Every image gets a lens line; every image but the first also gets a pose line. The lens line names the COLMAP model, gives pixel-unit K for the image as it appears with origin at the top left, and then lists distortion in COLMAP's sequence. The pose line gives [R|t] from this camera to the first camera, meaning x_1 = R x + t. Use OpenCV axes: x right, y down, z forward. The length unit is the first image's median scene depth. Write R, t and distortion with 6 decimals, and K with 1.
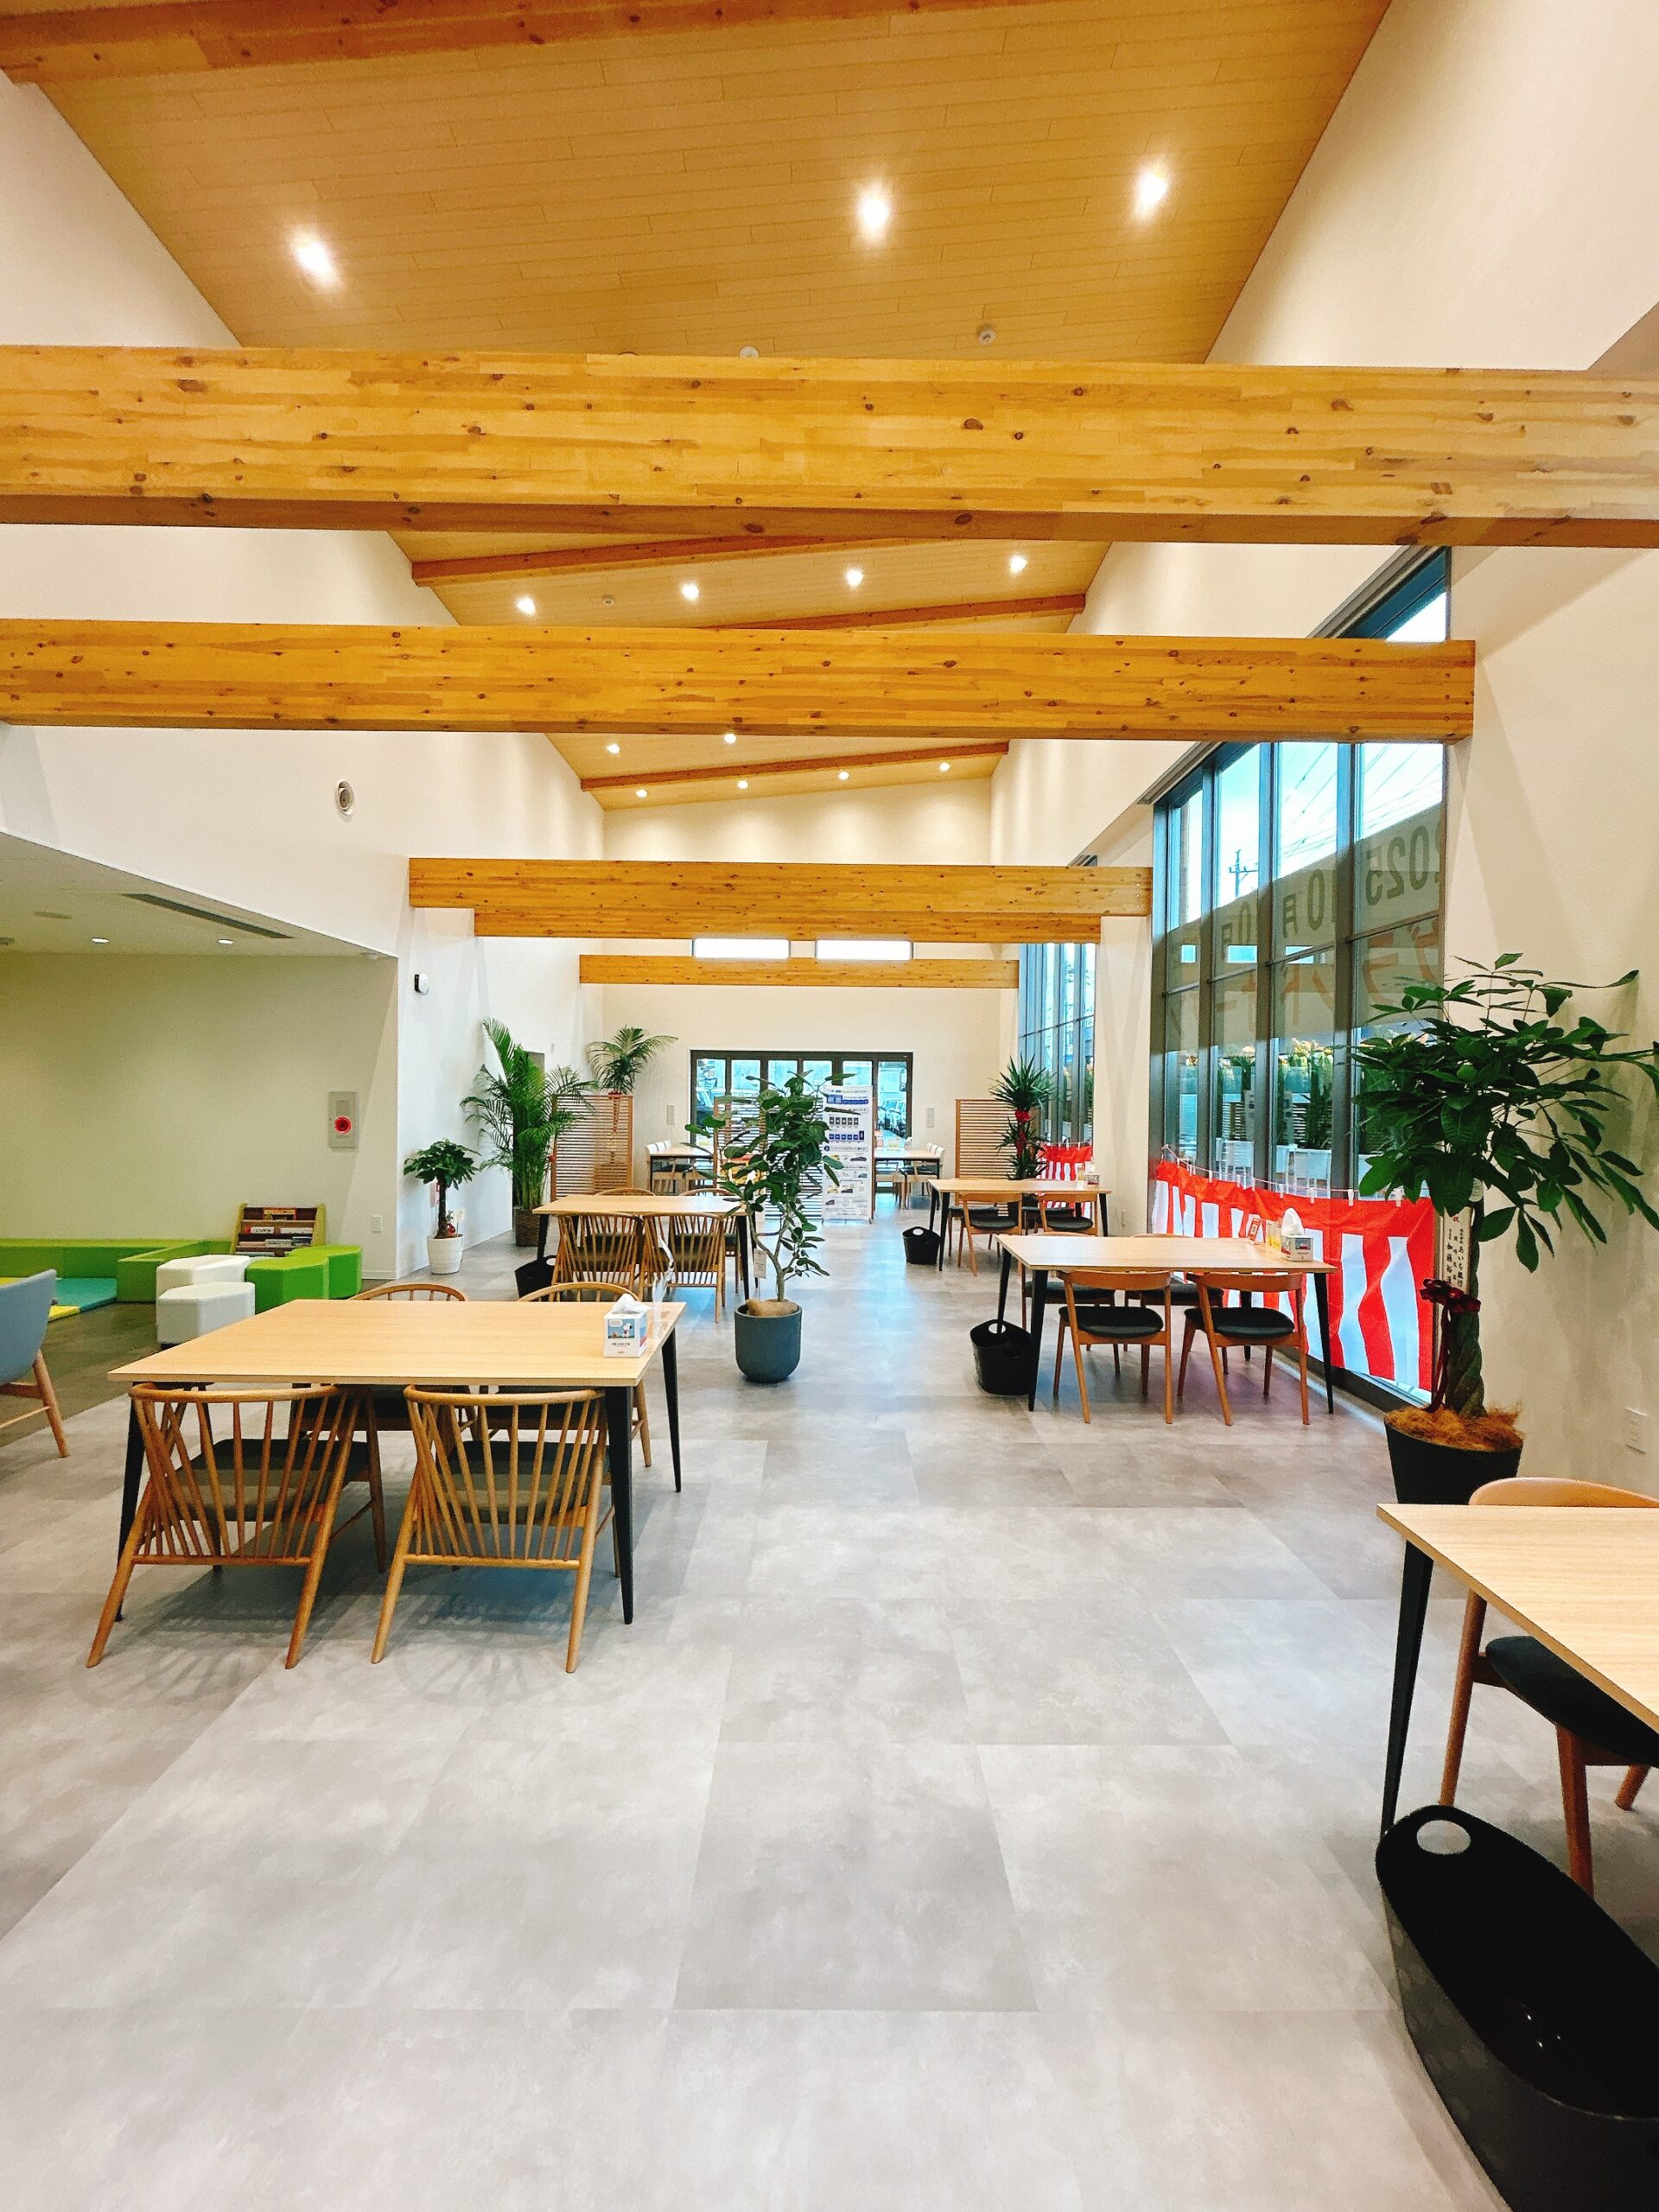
lens RADIAL K [[887.0, 0, 829.5], [0, 887.0, 1106.0], [0, 0, 1]] dist [-0.000656, 0.000014]
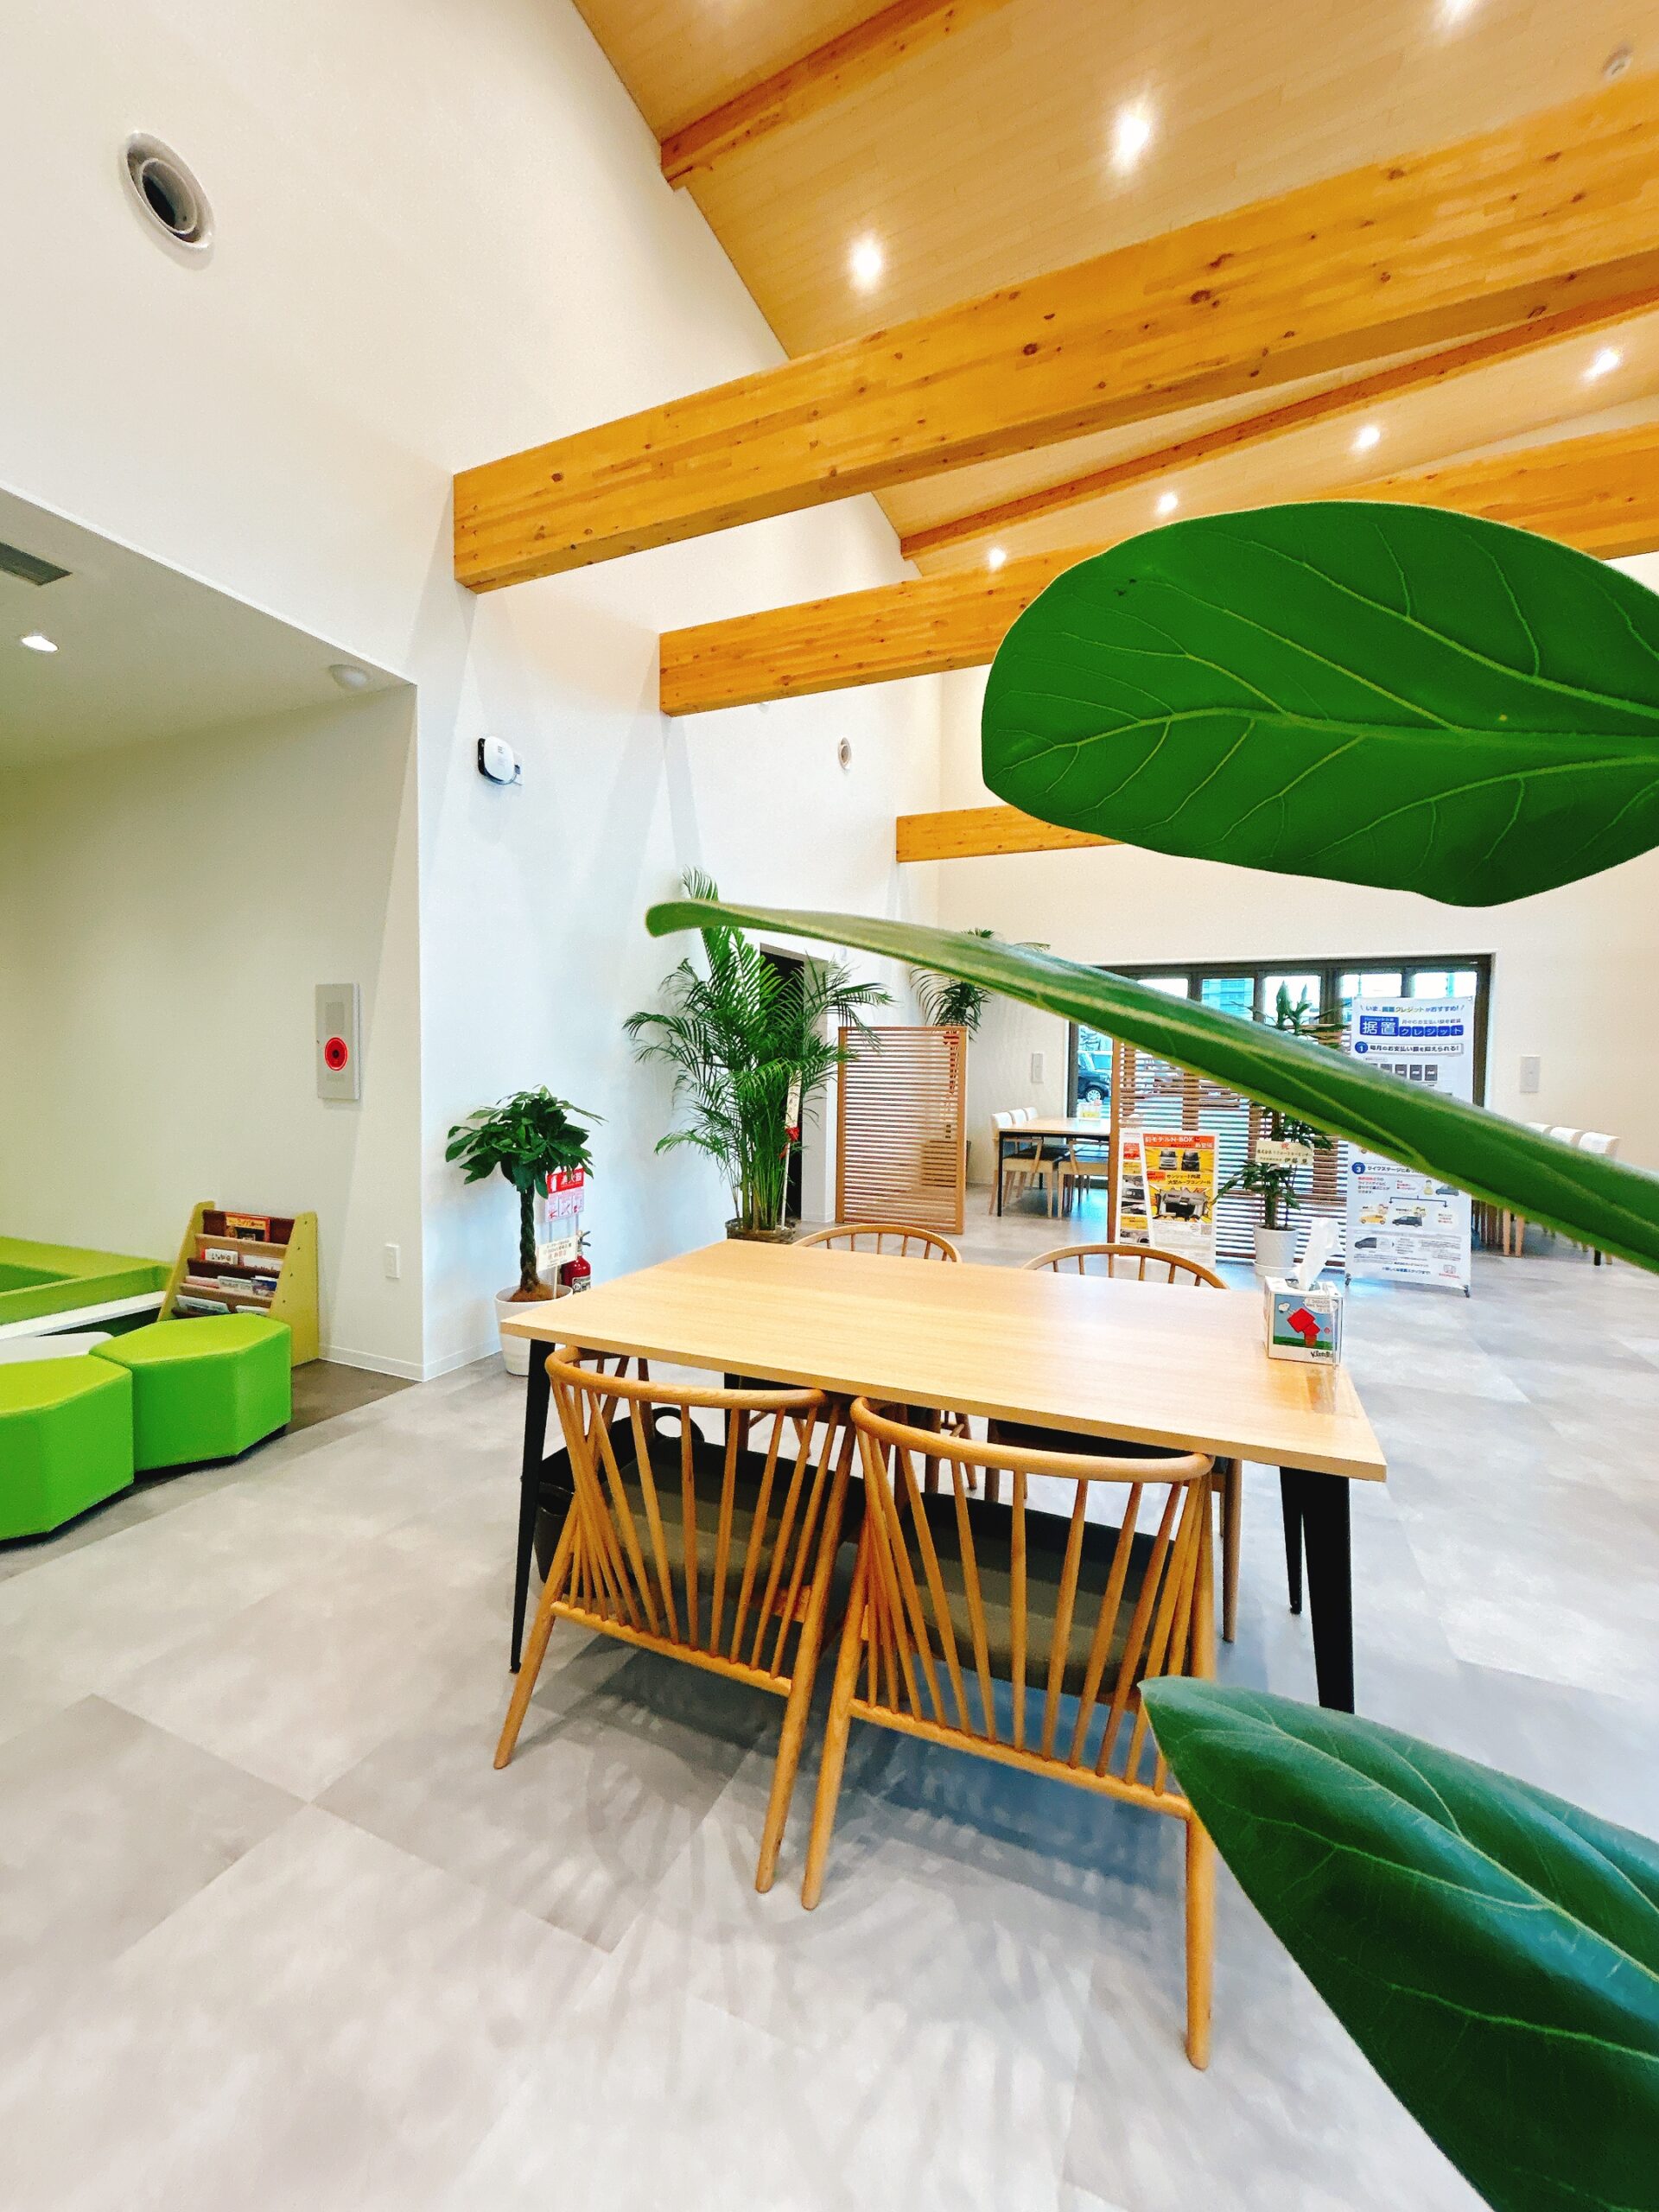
lens RADIAL K [[887.0, 0, 829.5], [0, 887.0, 1106.0], [0, 0, 1]] dist [-0.000656, 0.000014]
pose [[0.913593, 0.019864, -0.406144, -0.084298], [-0.006787, 0.999412, 0.033612, 0.025909], [0.406573, -0.027951, 0.913191, 0.542680]]
